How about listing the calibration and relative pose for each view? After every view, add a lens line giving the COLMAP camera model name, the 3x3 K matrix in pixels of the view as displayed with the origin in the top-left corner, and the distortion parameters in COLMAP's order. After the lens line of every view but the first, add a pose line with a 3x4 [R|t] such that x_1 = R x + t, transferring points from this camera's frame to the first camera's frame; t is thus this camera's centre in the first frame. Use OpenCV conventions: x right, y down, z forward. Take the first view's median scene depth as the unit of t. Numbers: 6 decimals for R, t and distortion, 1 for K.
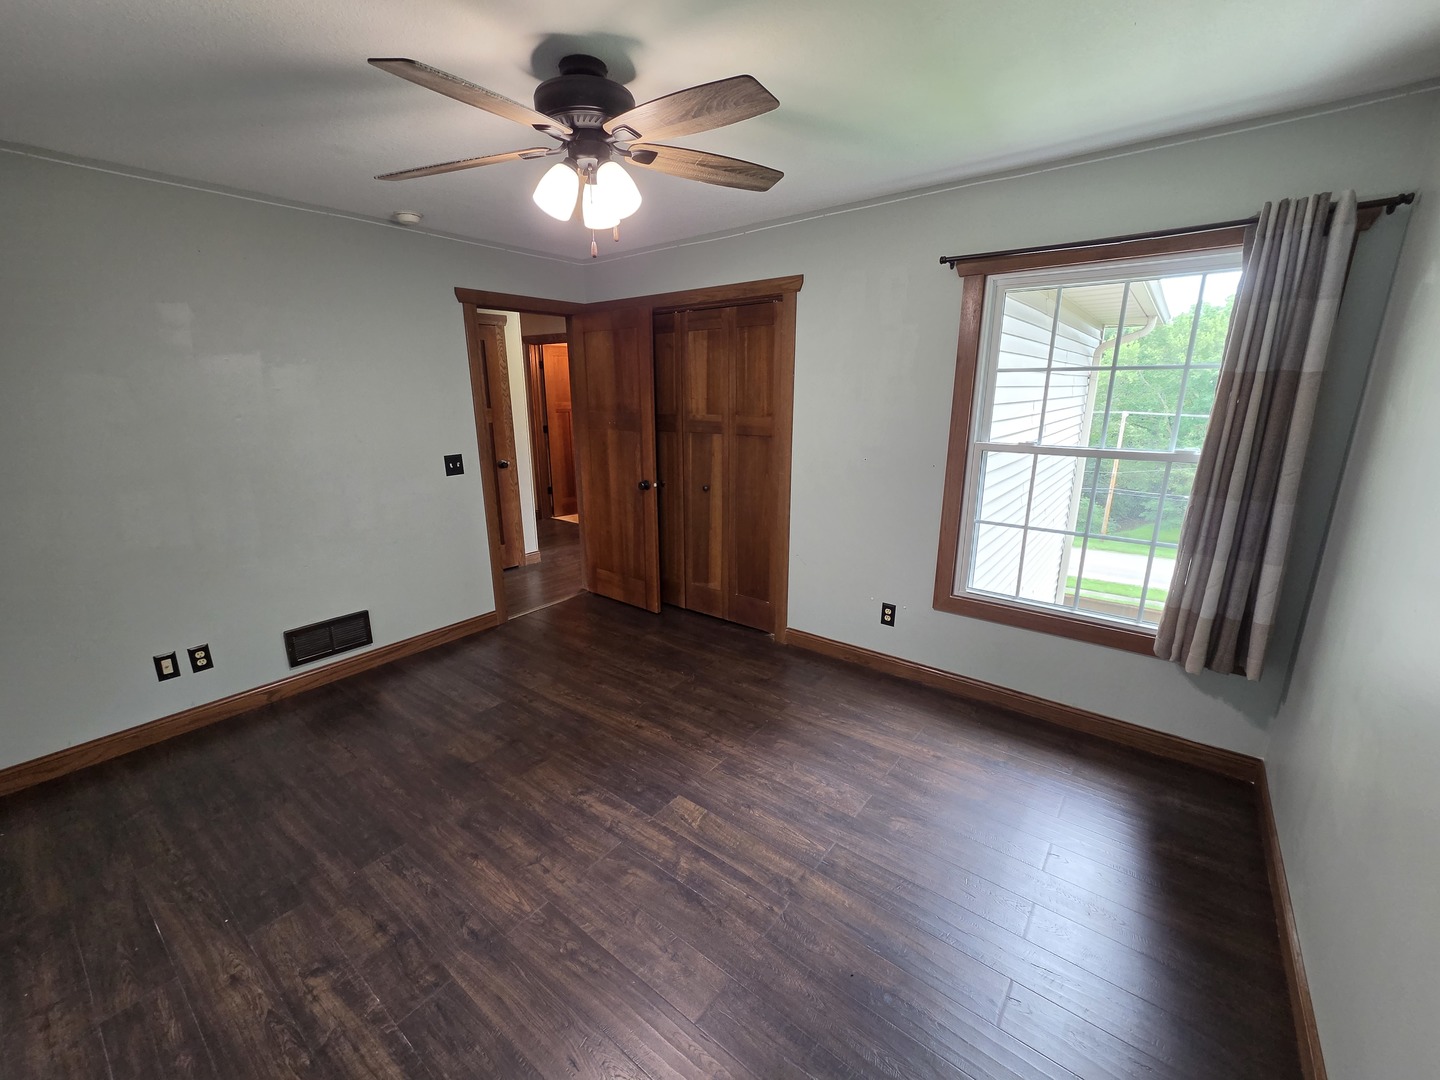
lens RADIAL K [[590.2, 0, 715.9], [0, 590.2, 538.4], [0, 0, 1]] dist [-0.003331, 0.000696]
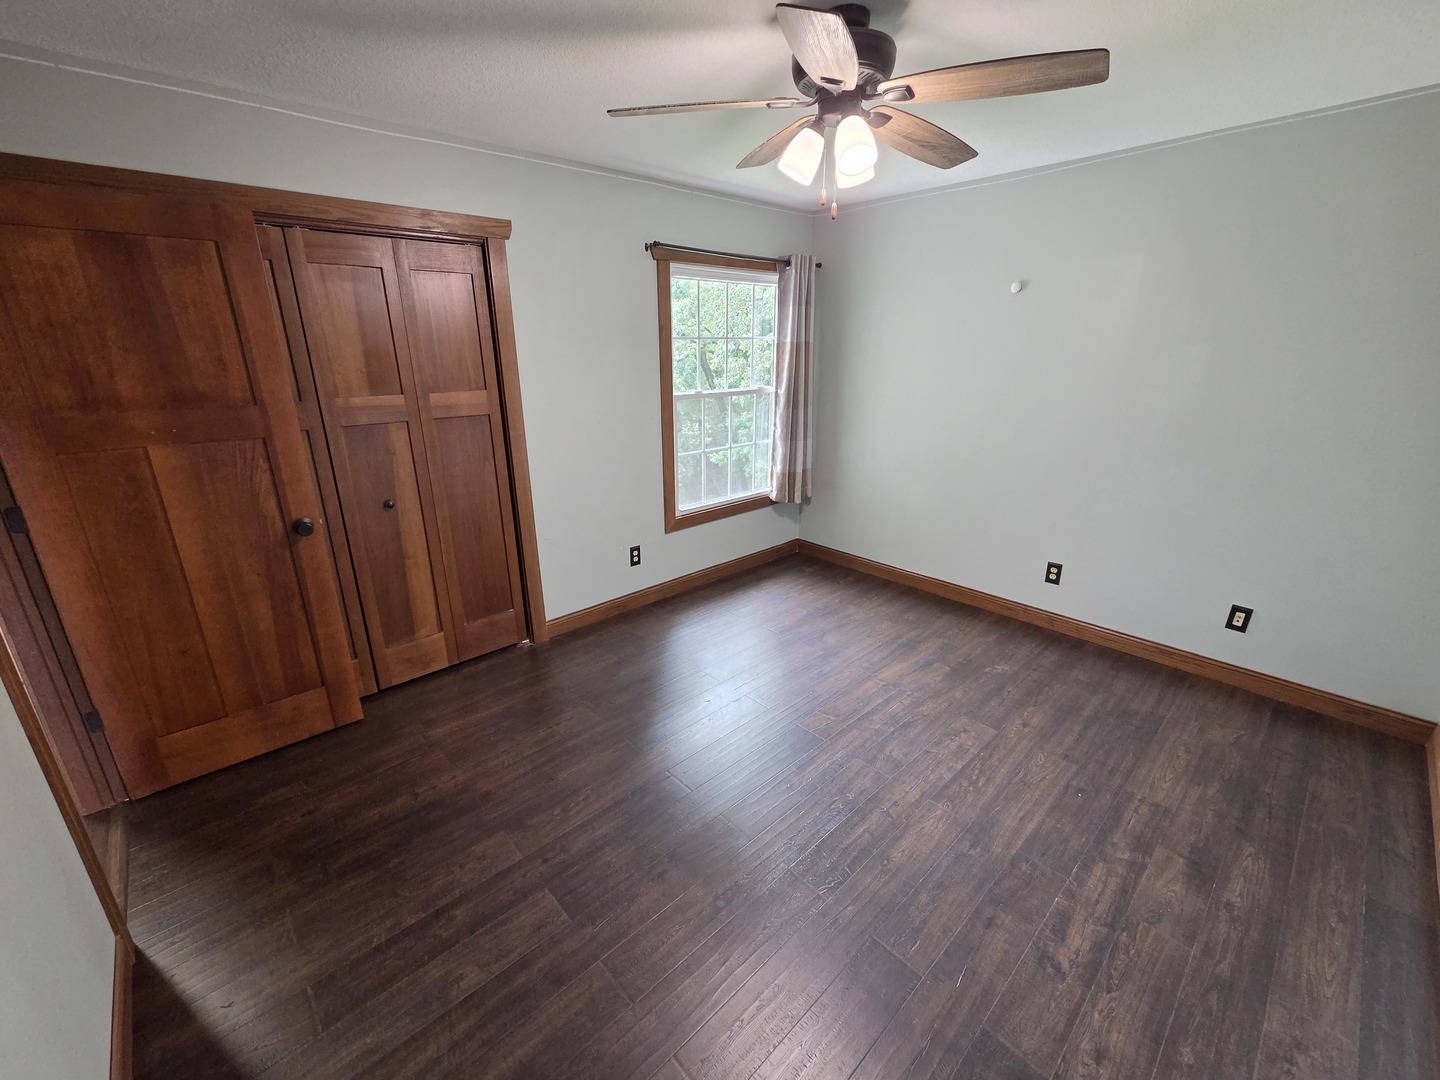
lens RADIAL K [[590.2, 0, 715.3], [0, 590.2, 538.9], [0, 0, 1]] dist [-0.003331, 0.000696]
pose [[0.162188, -0.304194, 0.938702, -1.310558], [0.250726, 0.932780, 0.258955, -0.278298], [-0.954375, 0.193358, 0.227555, 1.052939]]
